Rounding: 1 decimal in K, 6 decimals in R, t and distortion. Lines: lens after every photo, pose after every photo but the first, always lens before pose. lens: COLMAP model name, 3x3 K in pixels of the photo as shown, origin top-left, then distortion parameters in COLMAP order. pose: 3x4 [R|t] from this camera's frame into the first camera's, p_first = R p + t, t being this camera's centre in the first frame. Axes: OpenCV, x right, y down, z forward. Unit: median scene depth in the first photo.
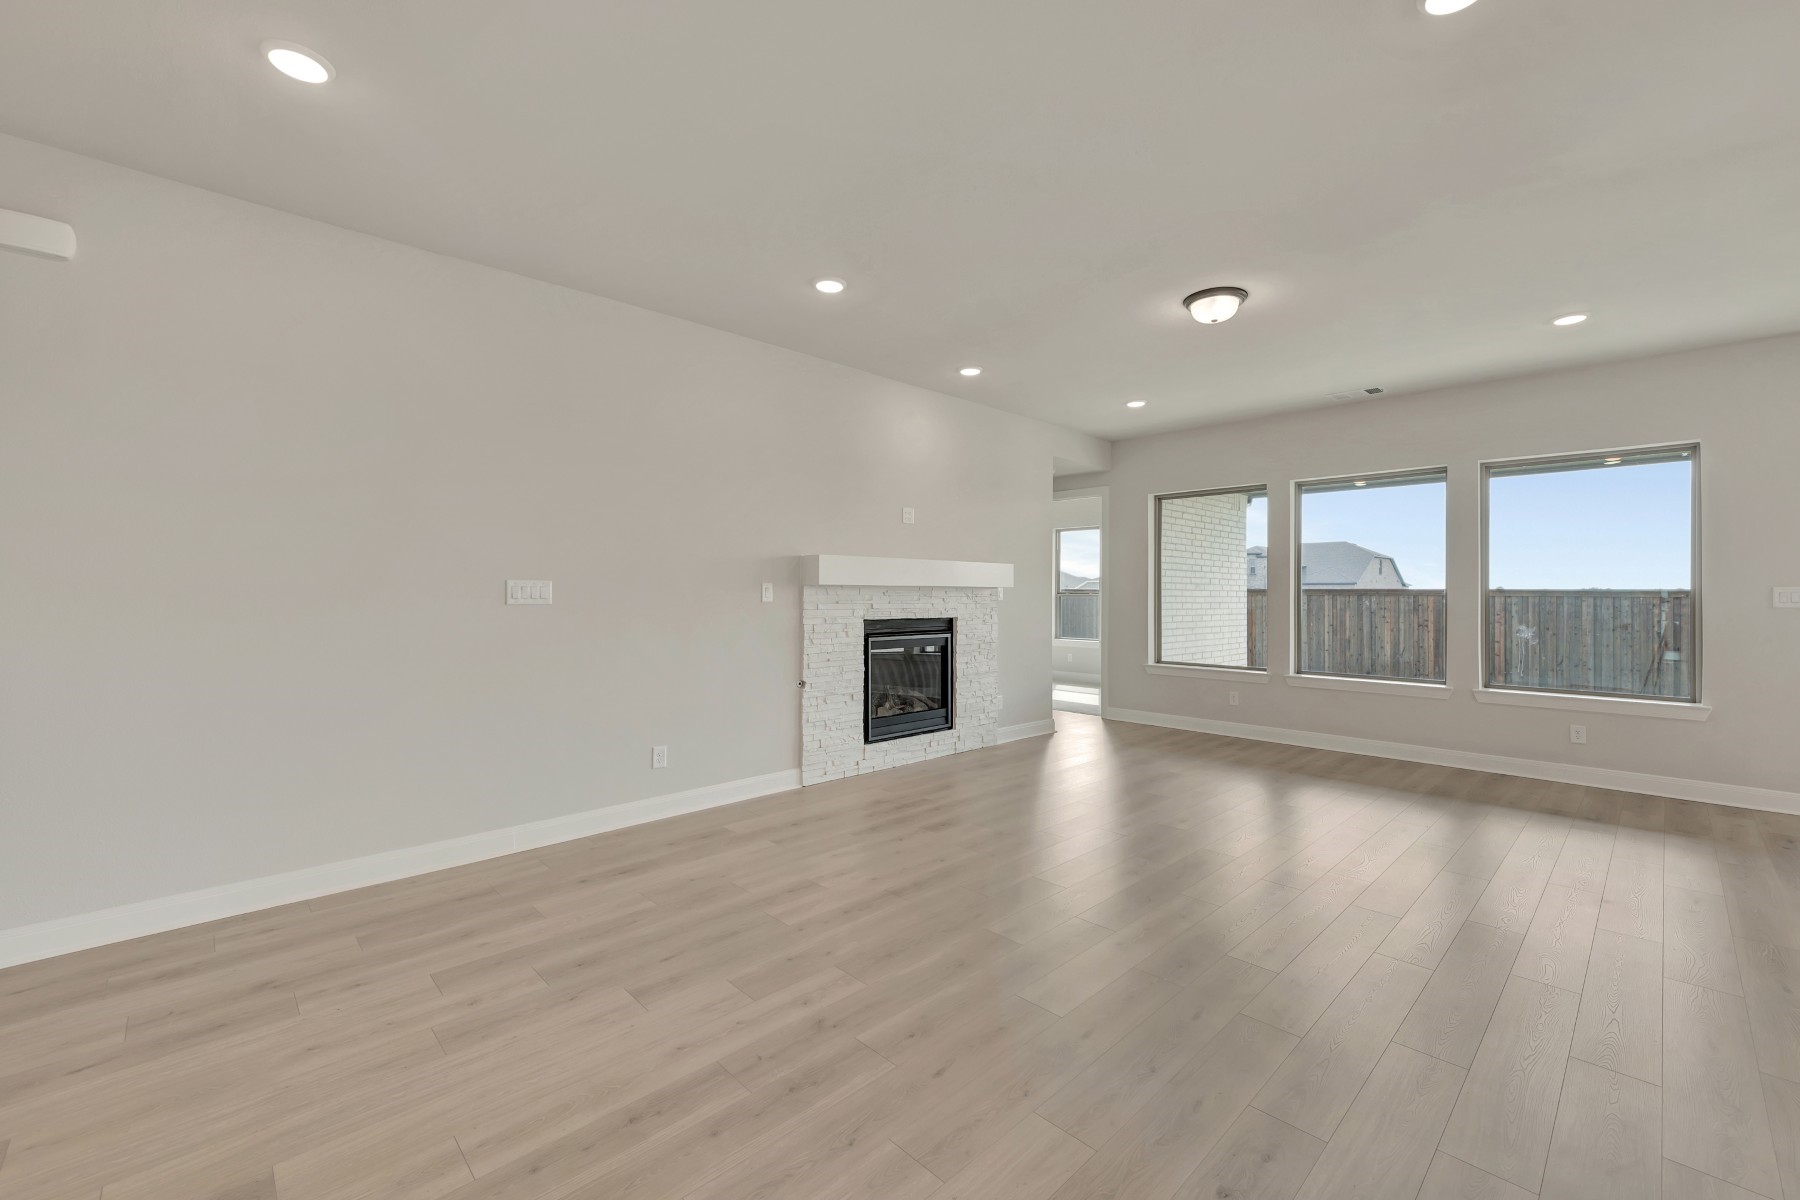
lens RADIAL K [[753.6, 0, 898.1], [0, 753.6, 590.3], [0, 0, 1]] dist [0.000739, 0.000125]
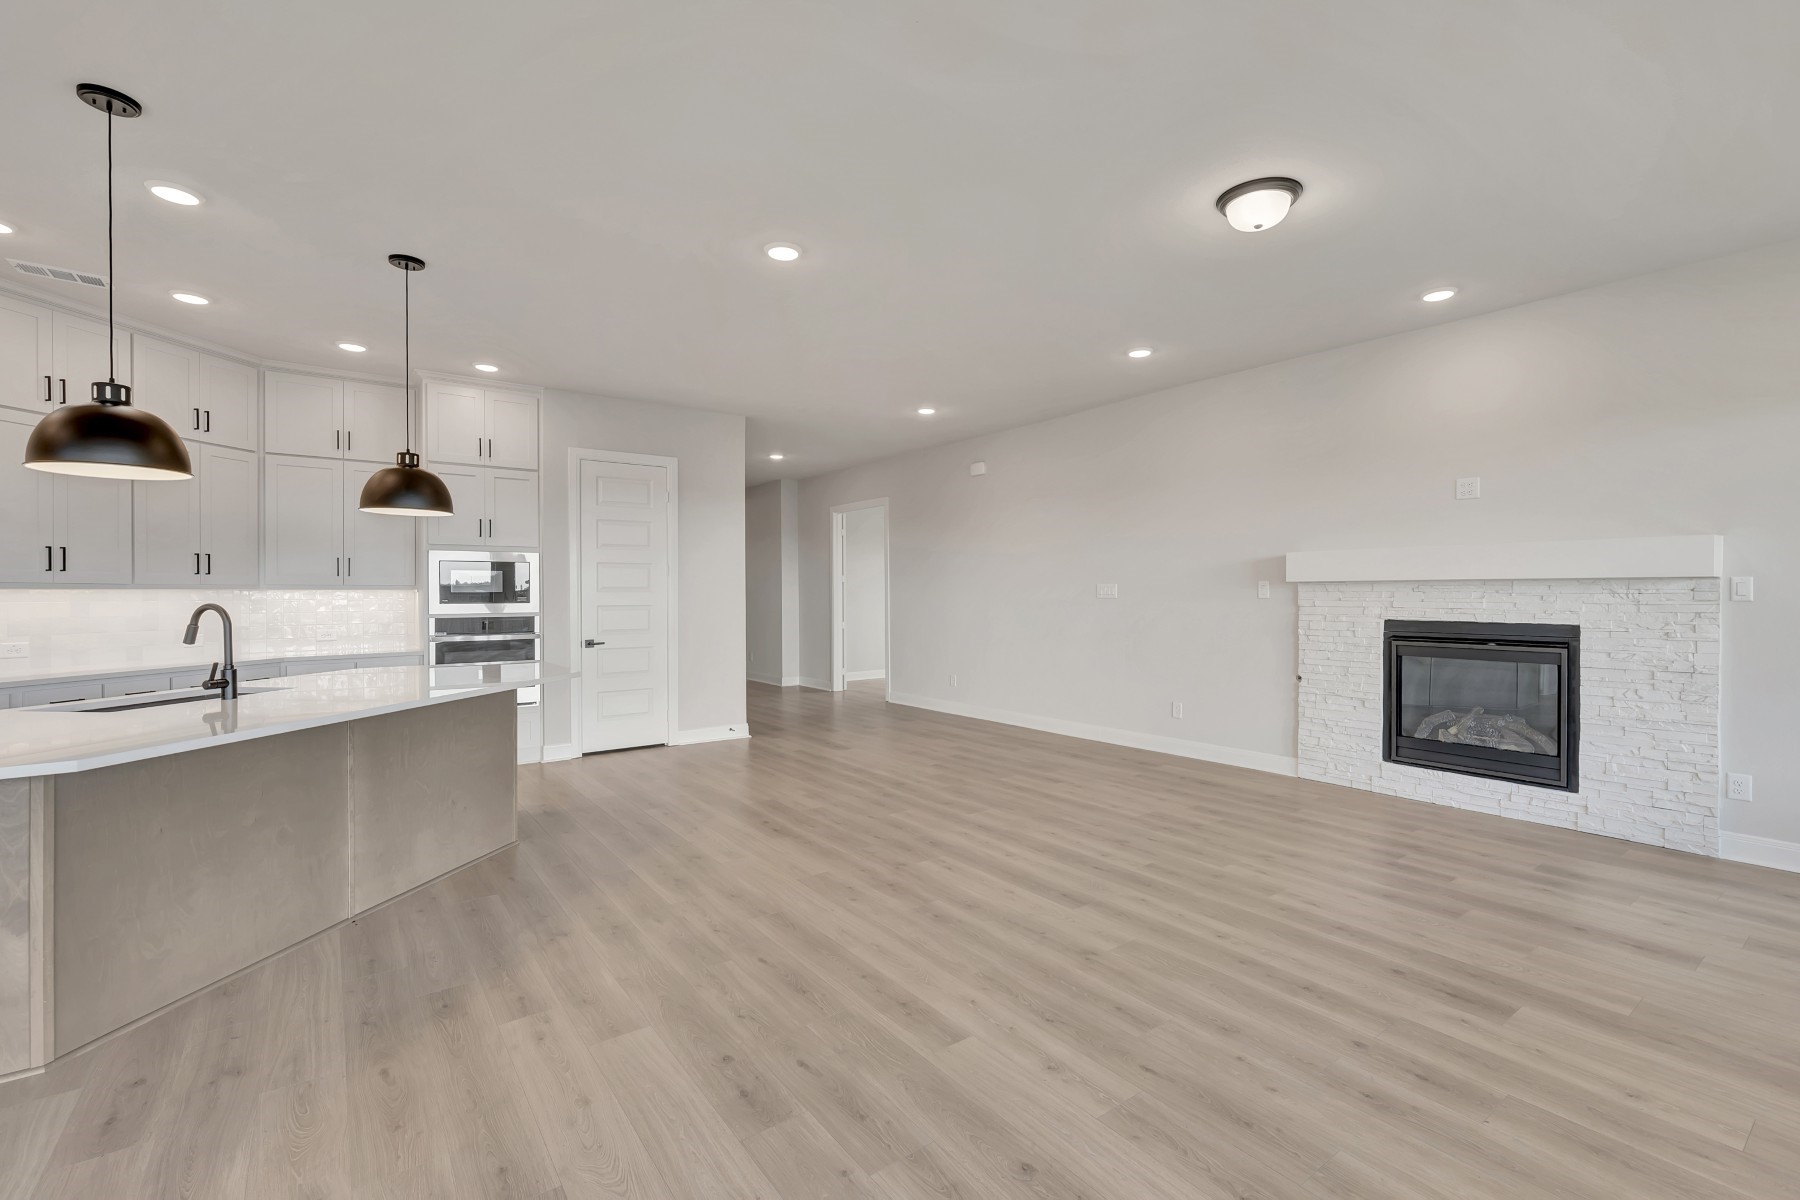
lens RADIAL K [[753.6, 0, 898.5], [0, 753.6, 598.2], [0, 0, 1]] dist [0.000739, 0.000125]
pose [[-0.136507, 0.005945, -0.990621, 0.942997], [0.009106, 0.999947, 0.004746, 0.004454], [0.990597, -0.008373, -0.136554, 0.579585]]
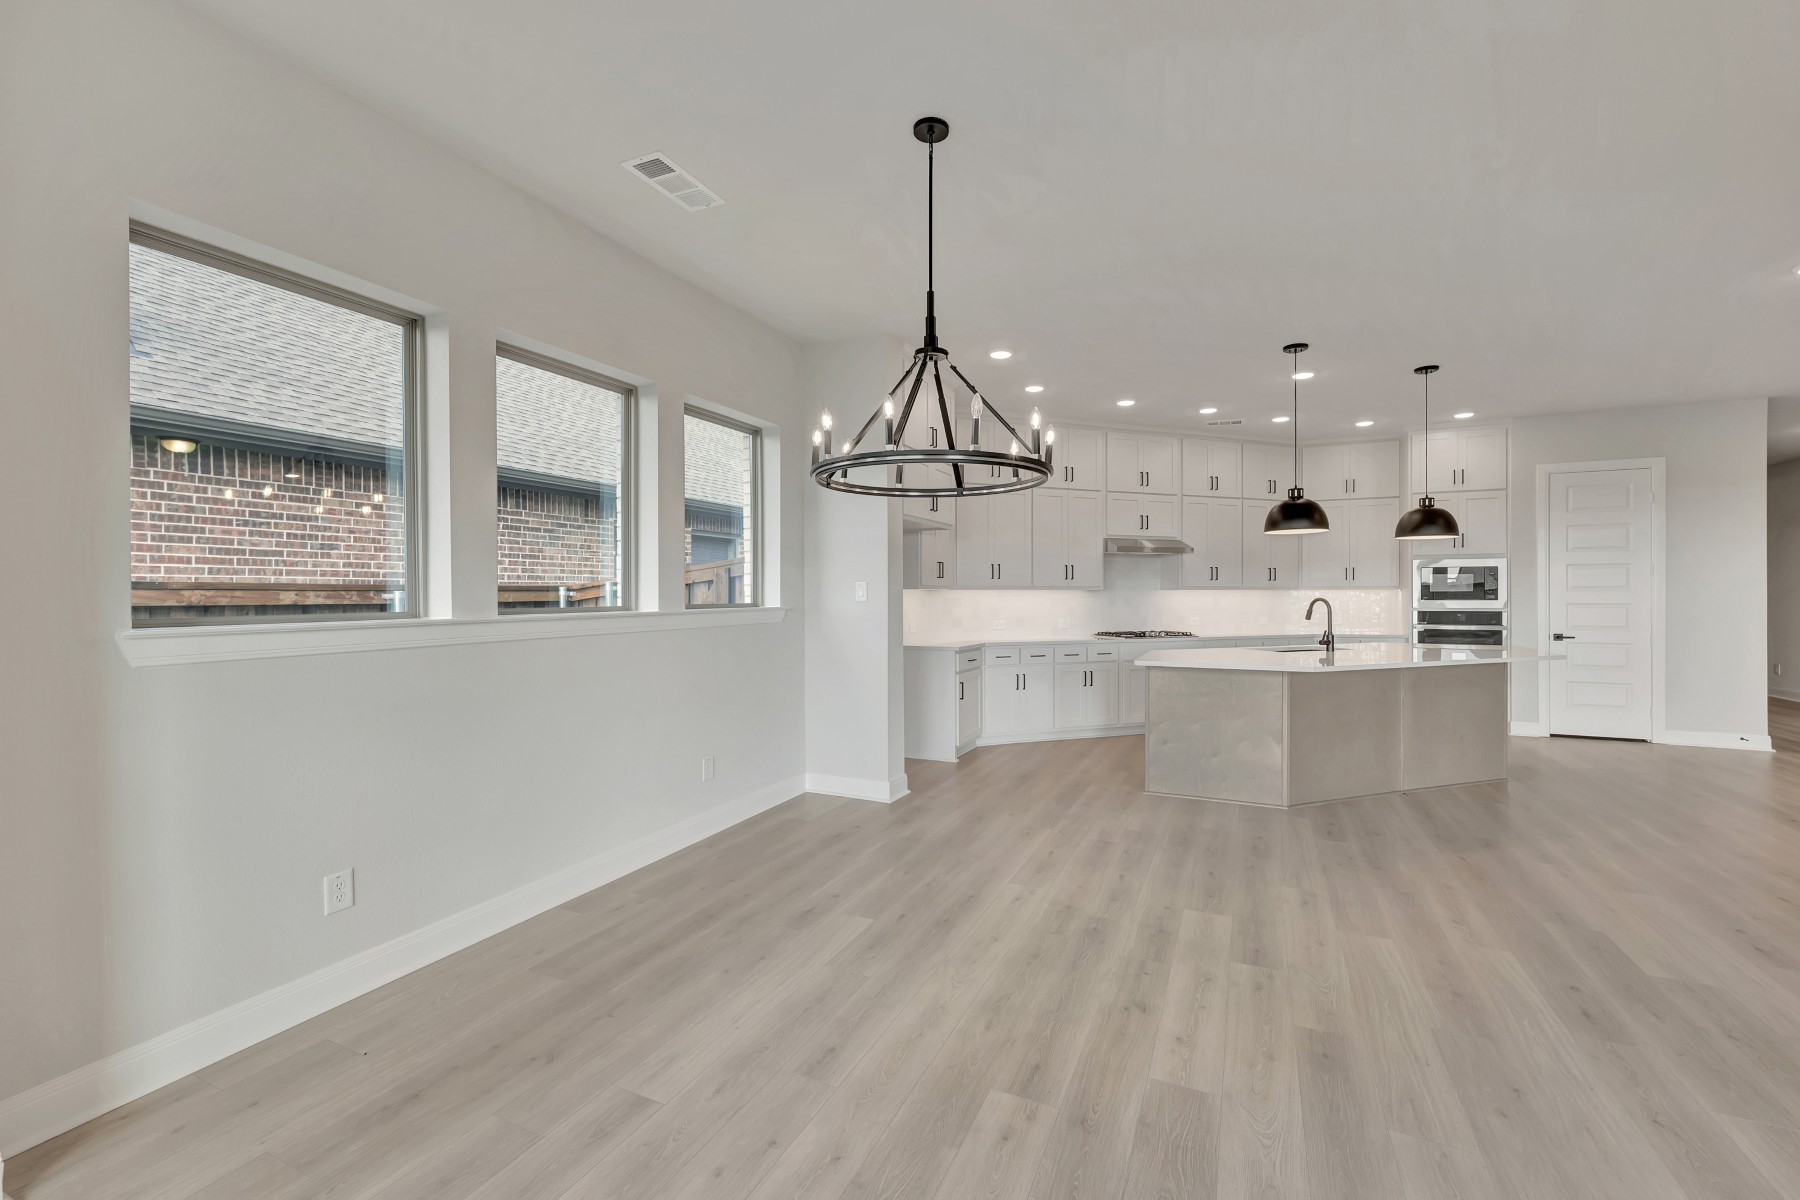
lens RADIAL K [[753.6, 0, 900.2], [0, 753.6, 595.9], [0, 0, 1]] dist [0.000739, 0.000125]
pose [[-0.929851, 0.001959, -0.367930, 1.329727], [0.003903, 0.999982, -0.004539, 0.006248], [0.367914, -0.005657, -0.929842, 0.719540]]
